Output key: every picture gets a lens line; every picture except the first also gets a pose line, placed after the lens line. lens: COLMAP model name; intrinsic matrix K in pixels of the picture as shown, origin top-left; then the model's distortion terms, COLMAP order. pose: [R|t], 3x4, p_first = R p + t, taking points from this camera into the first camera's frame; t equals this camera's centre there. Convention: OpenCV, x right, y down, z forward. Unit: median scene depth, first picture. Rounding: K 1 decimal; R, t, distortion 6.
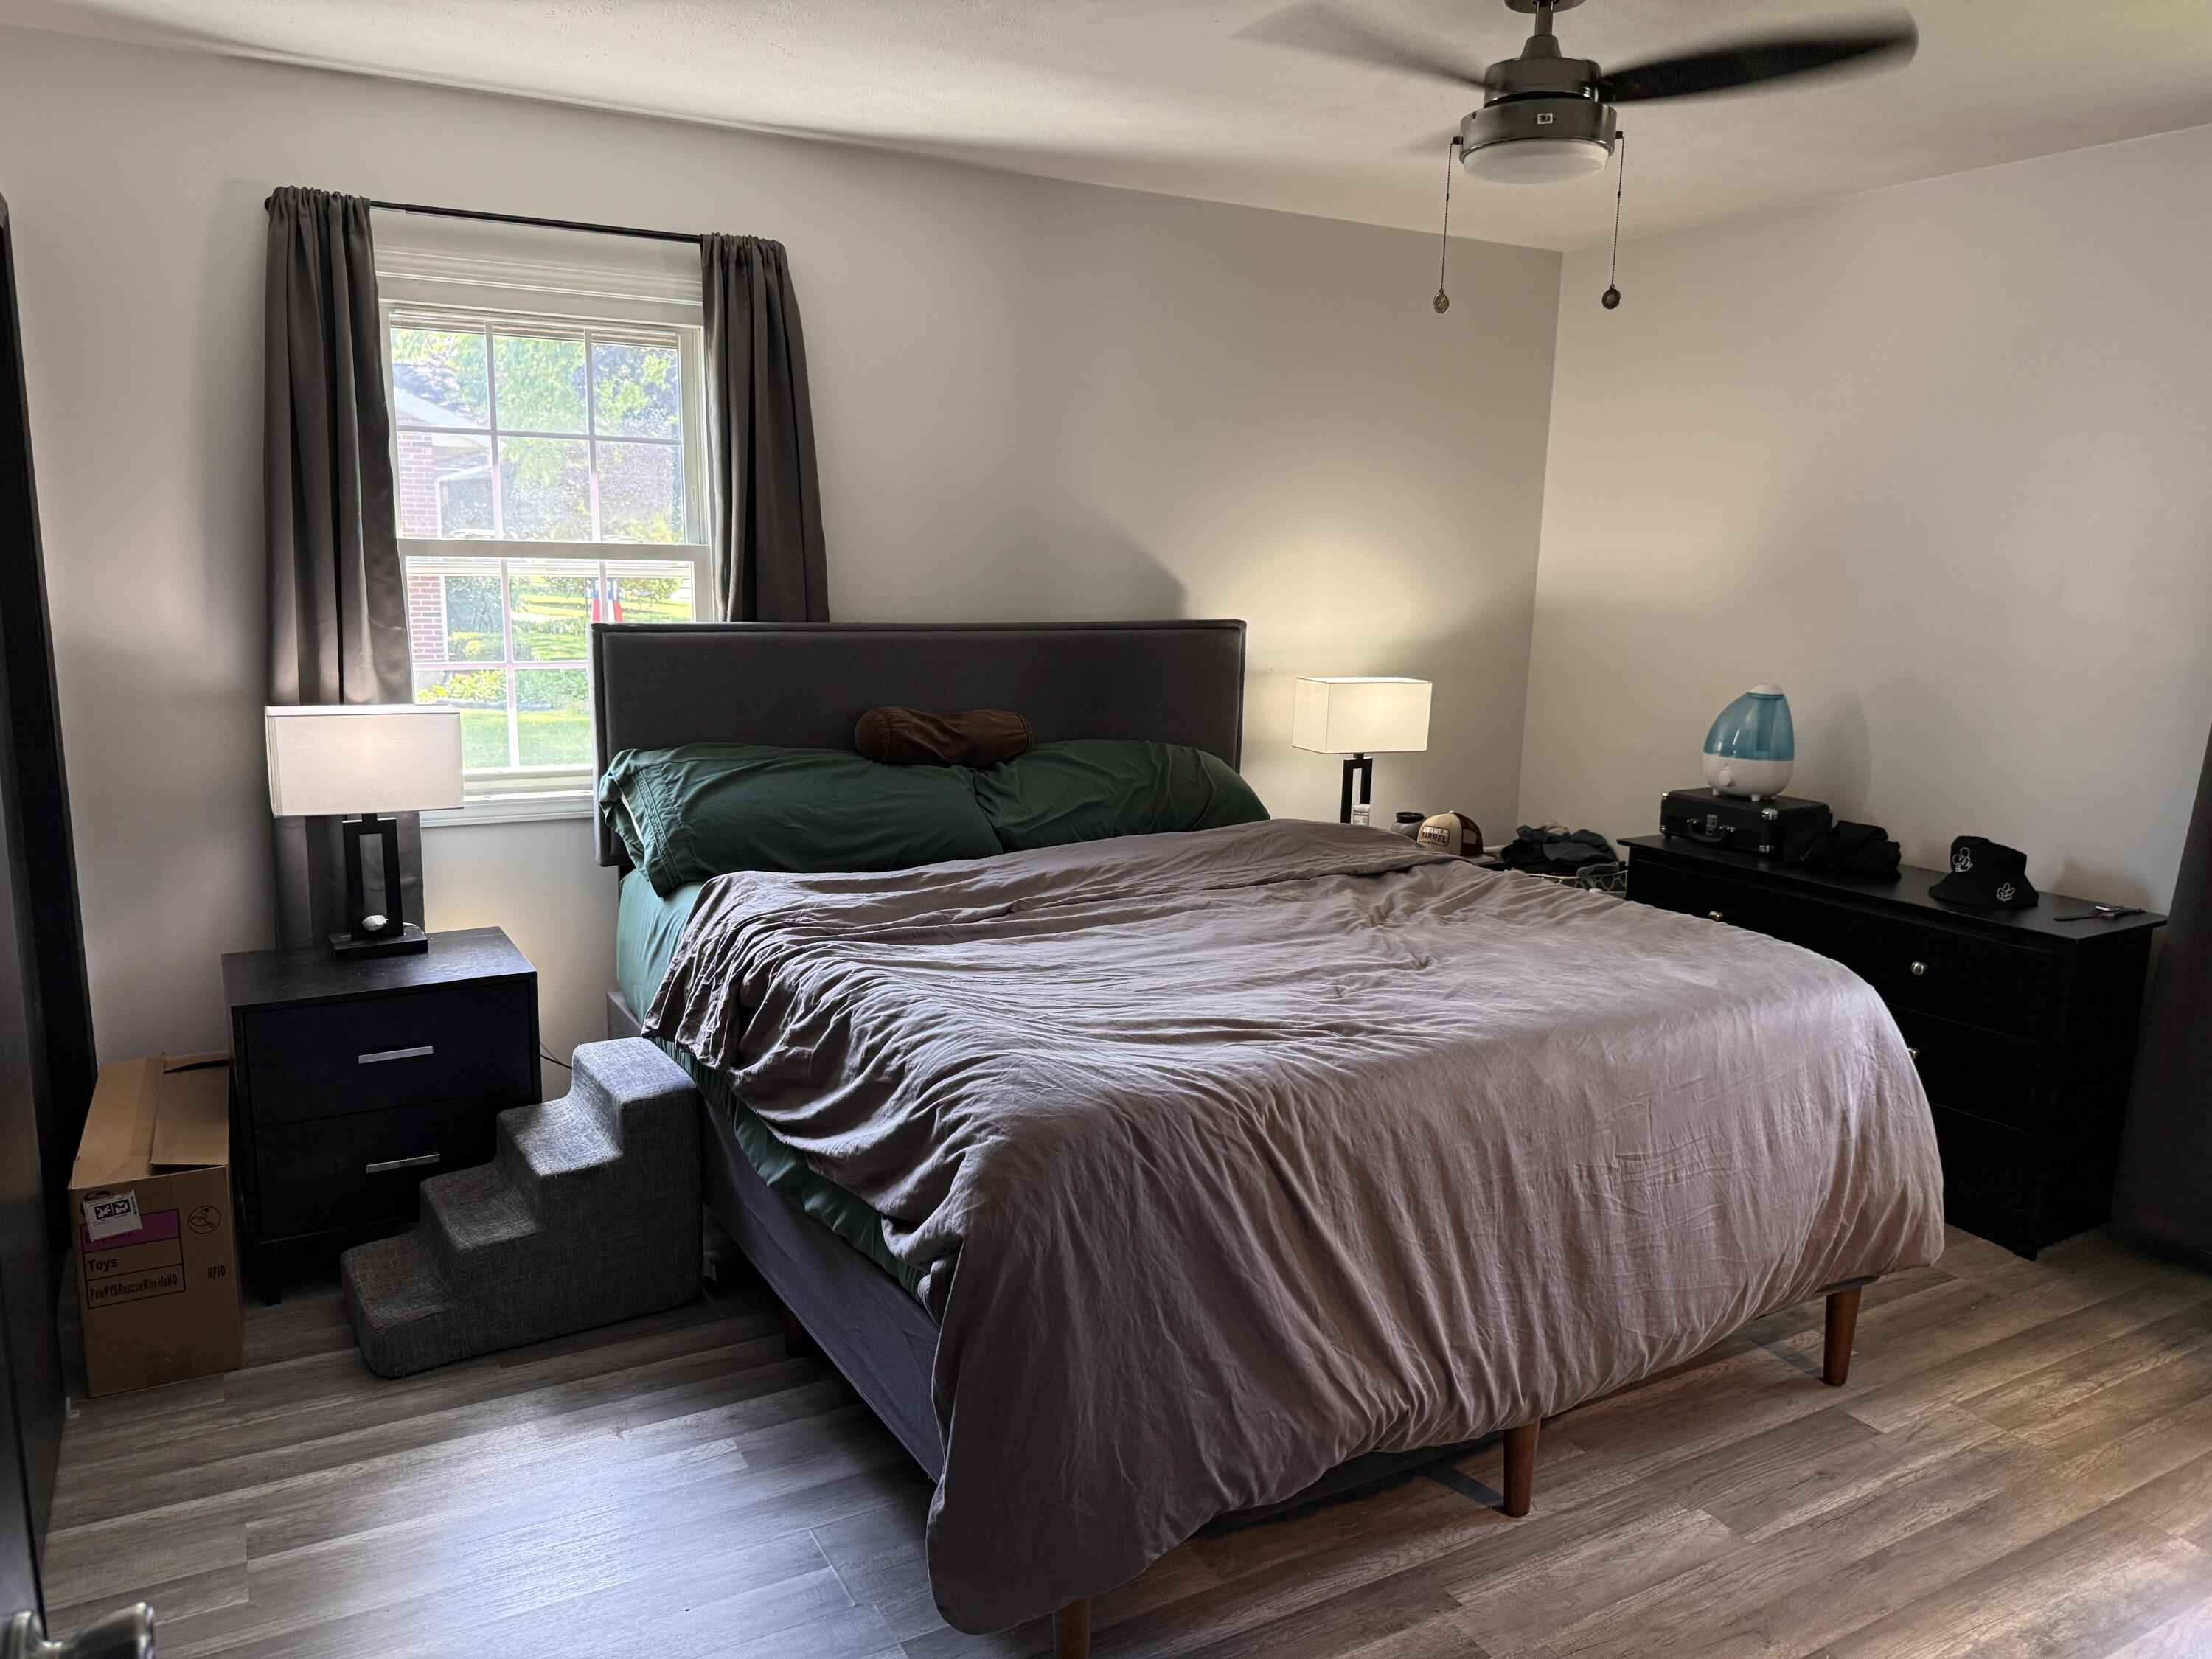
lens RADIAL K [[1569.5, 0, 1106.0], [0, 1569.5, 829.5], [0, 0, 1]] dist [0.058813, -0.323919]
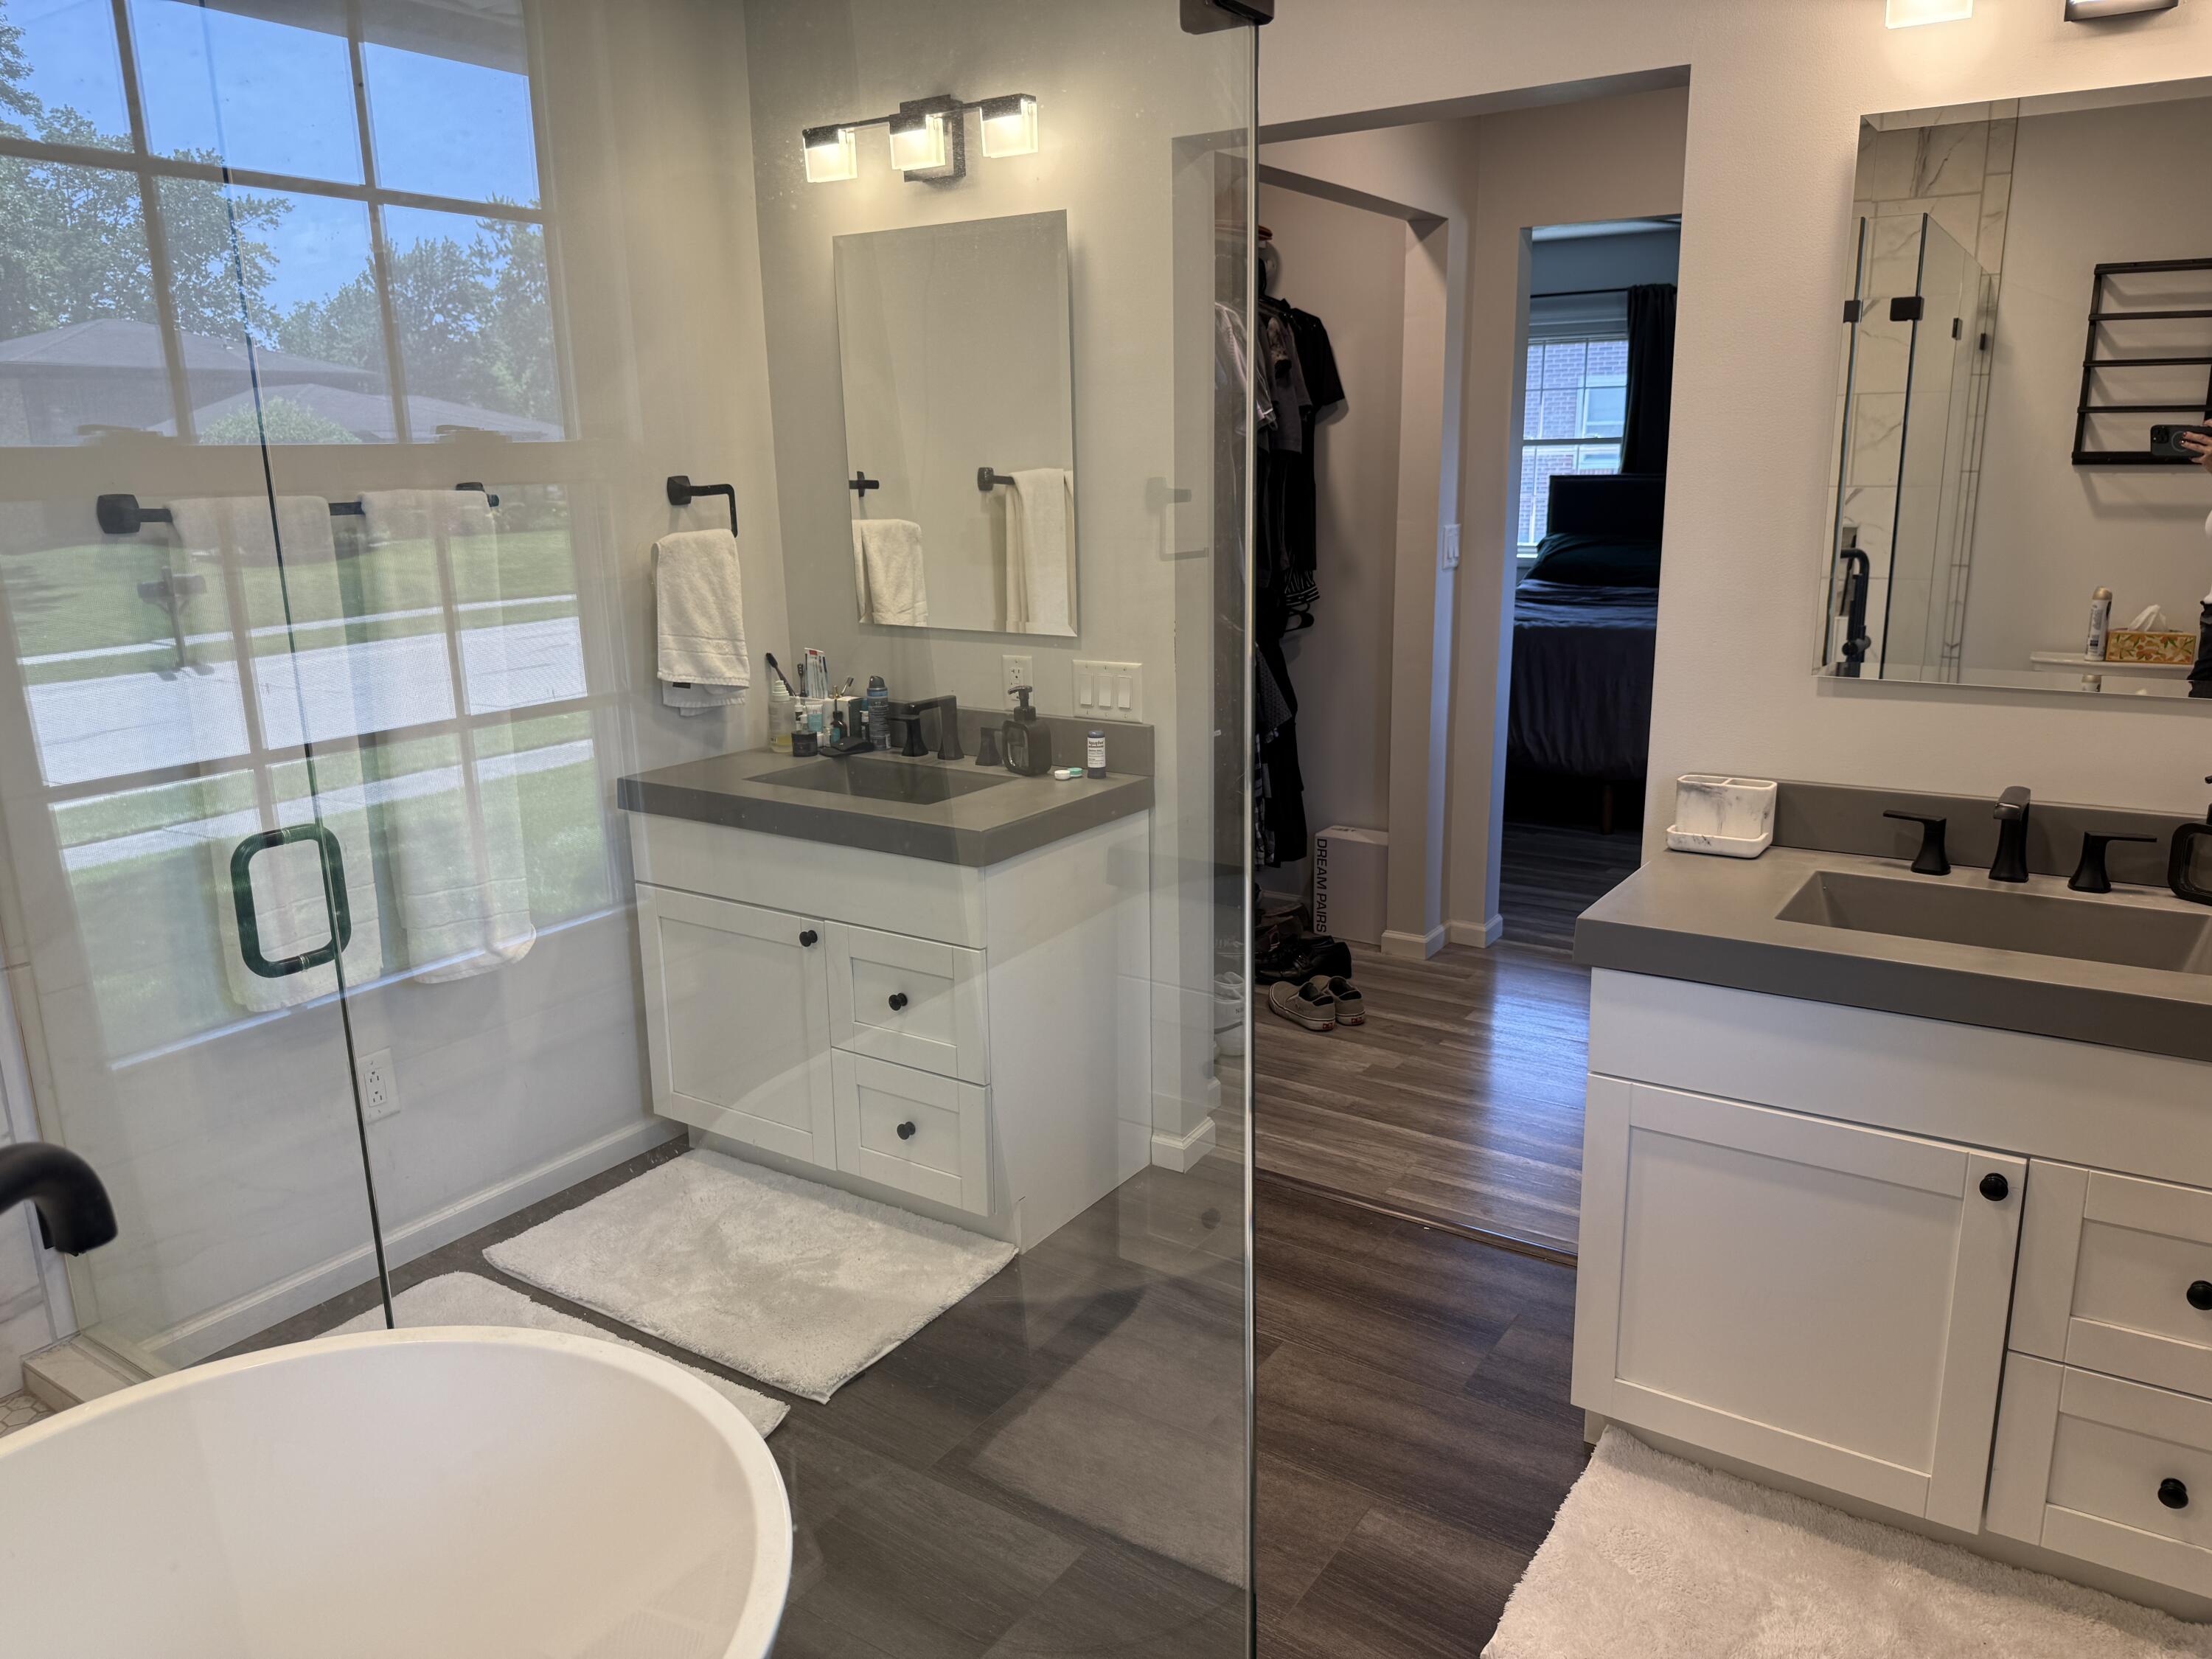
lens RADIAL K [[1569.5, 0, 1106.0], [0, 1569.5, 829.5], [0, 0, 1]] dist [0.058813, -0.323919]
pose [[0.450497, 0.182981, -0.873825, 1.375435], [-0.126610, 0.981973, 0.140354, 0.125390], [0.883755, 0.047406, 0.465543, -0.546717]]
